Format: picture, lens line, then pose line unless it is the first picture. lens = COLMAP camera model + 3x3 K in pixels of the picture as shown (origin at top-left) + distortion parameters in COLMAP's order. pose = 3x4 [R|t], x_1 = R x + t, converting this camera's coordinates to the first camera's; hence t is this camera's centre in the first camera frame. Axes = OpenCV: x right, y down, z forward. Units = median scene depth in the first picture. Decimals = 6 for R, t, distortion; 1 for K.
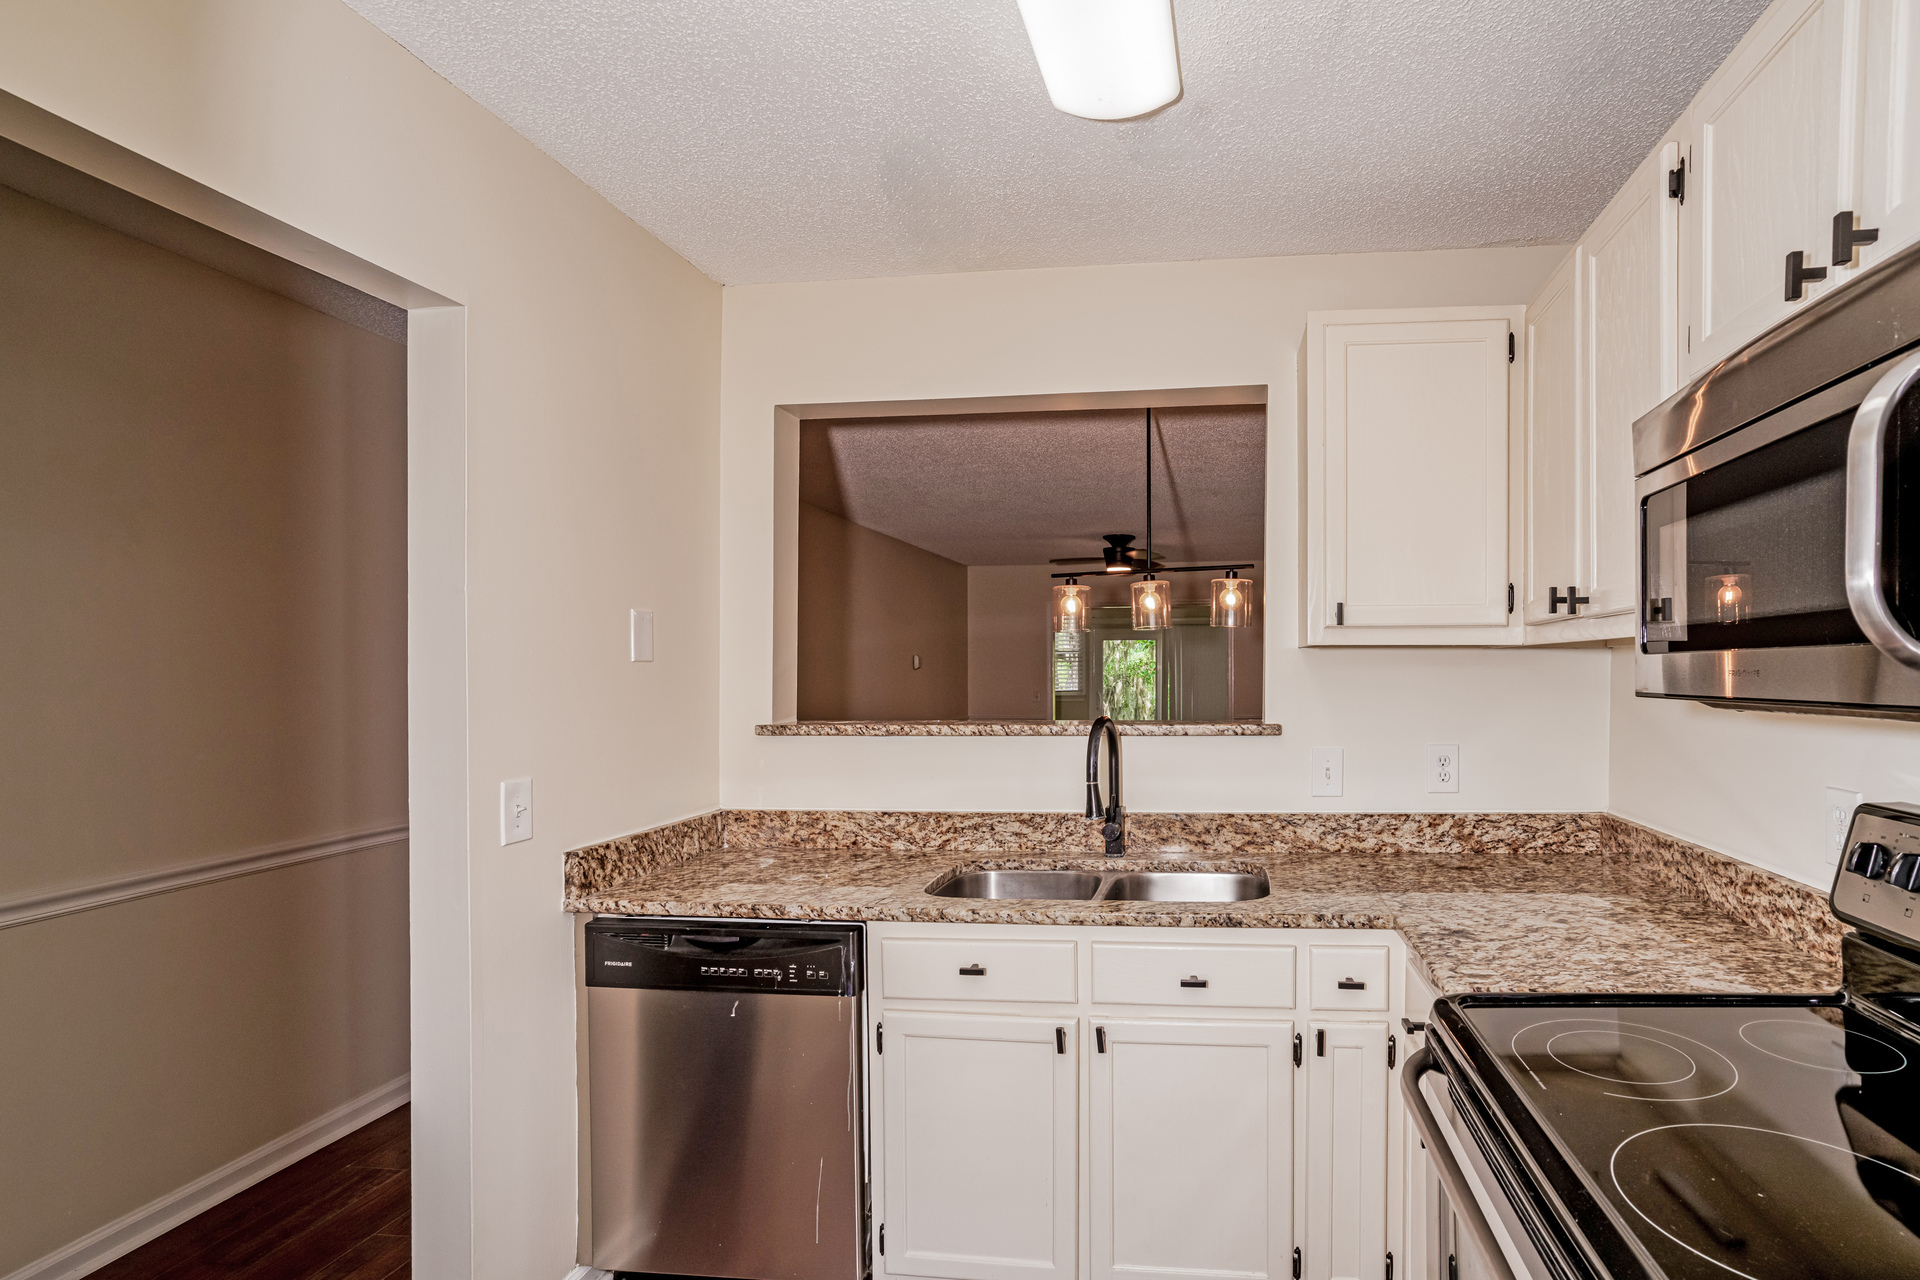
lens RADIAL K [[913.4, 0, 960.4], [0, 913.4, 678.7], [0, 0, 1]] dist [-0.003212, -0.000114]
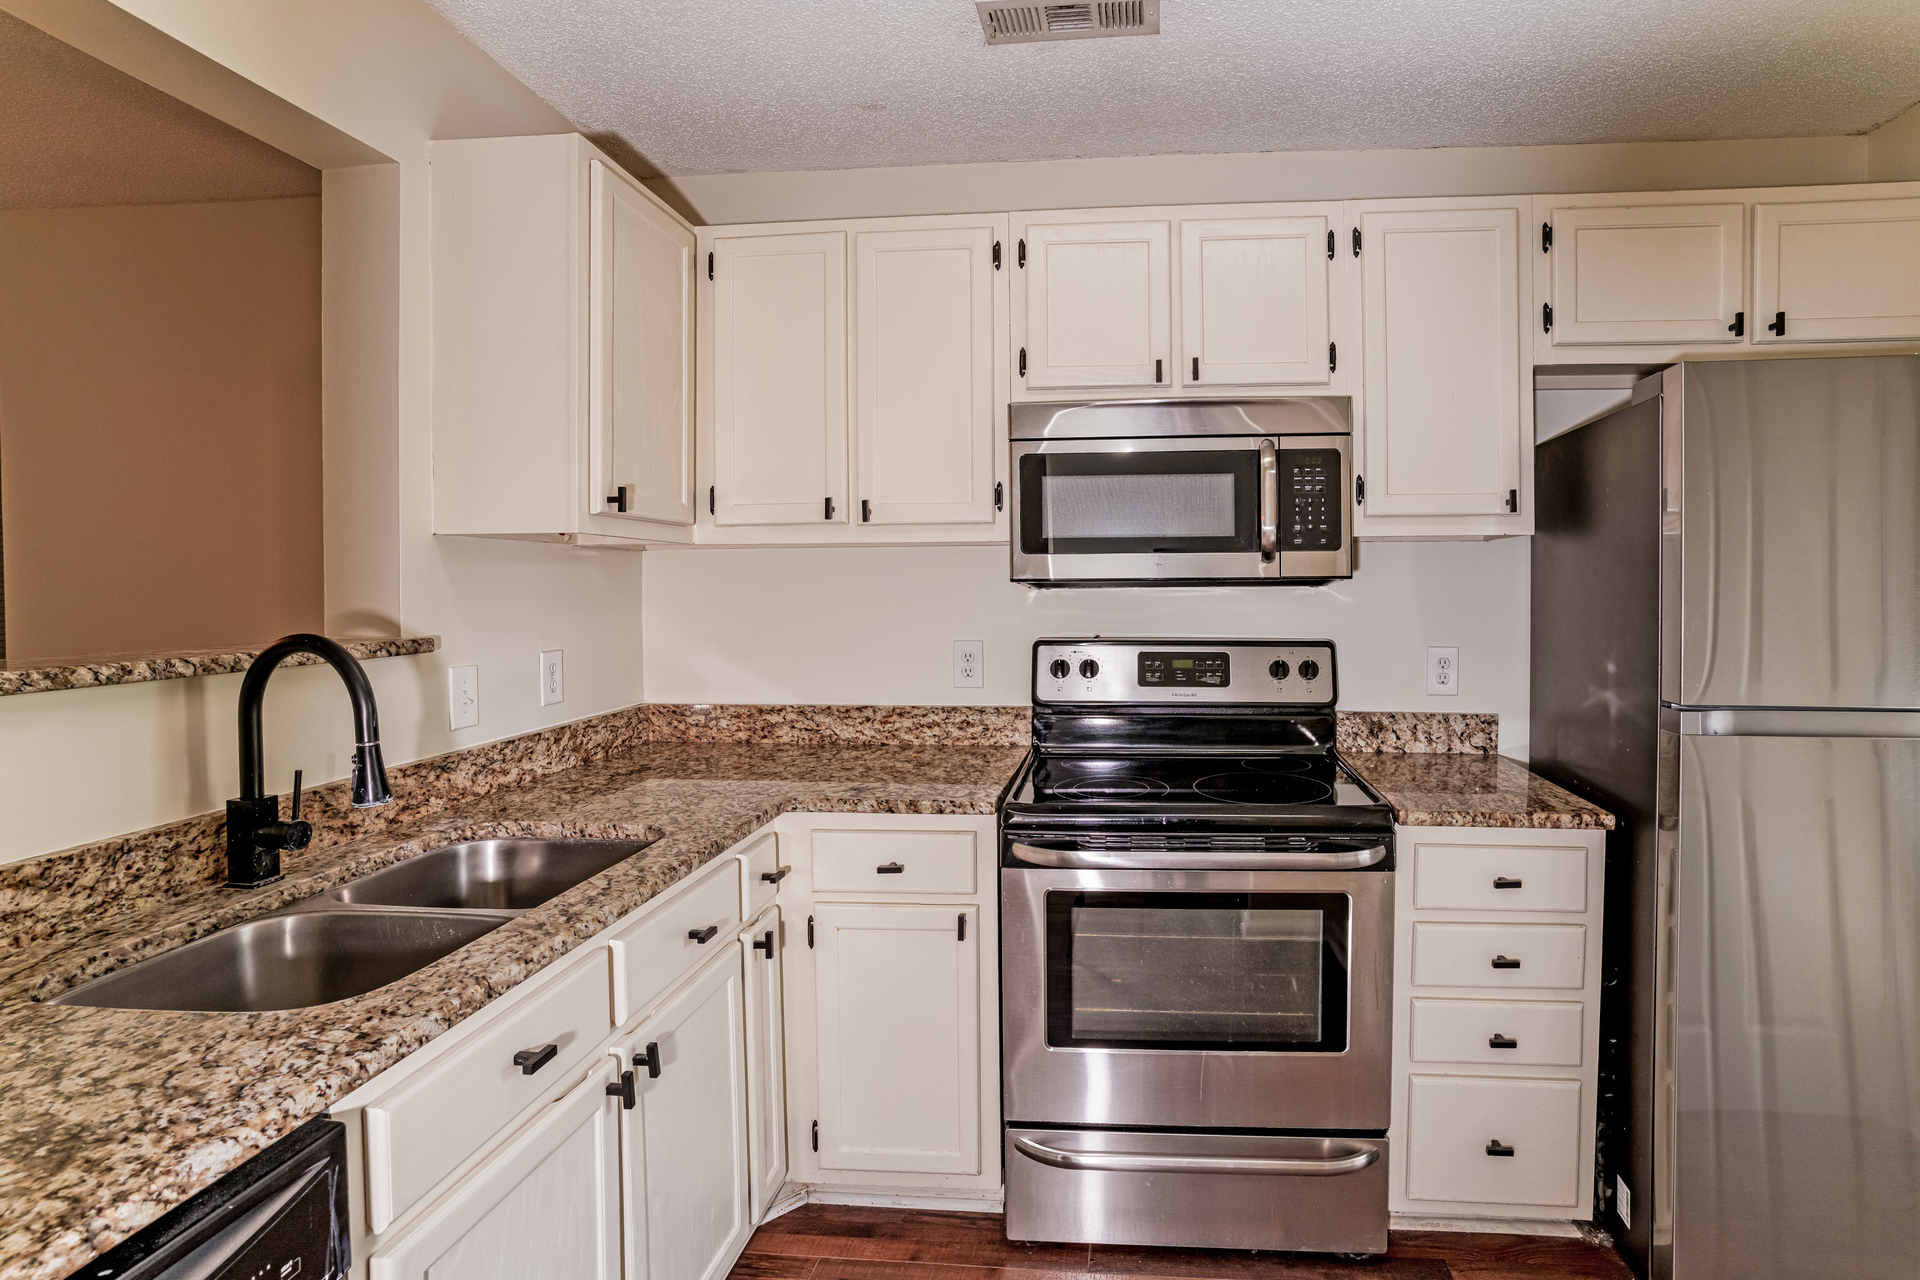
lens RADIAL K [[1275.7, 0, 962.0], [0, 1275.7, 608.9], [0, 0, 1]] dist [0.003393, 0.003943]
pose [[-0.170606, -0.000690, 0.985339, -0.772477], [0.010154, 0.999945, 0.002458, 0.031108], [-0.985287, 0.010425, -0.170590, 0.802909]]
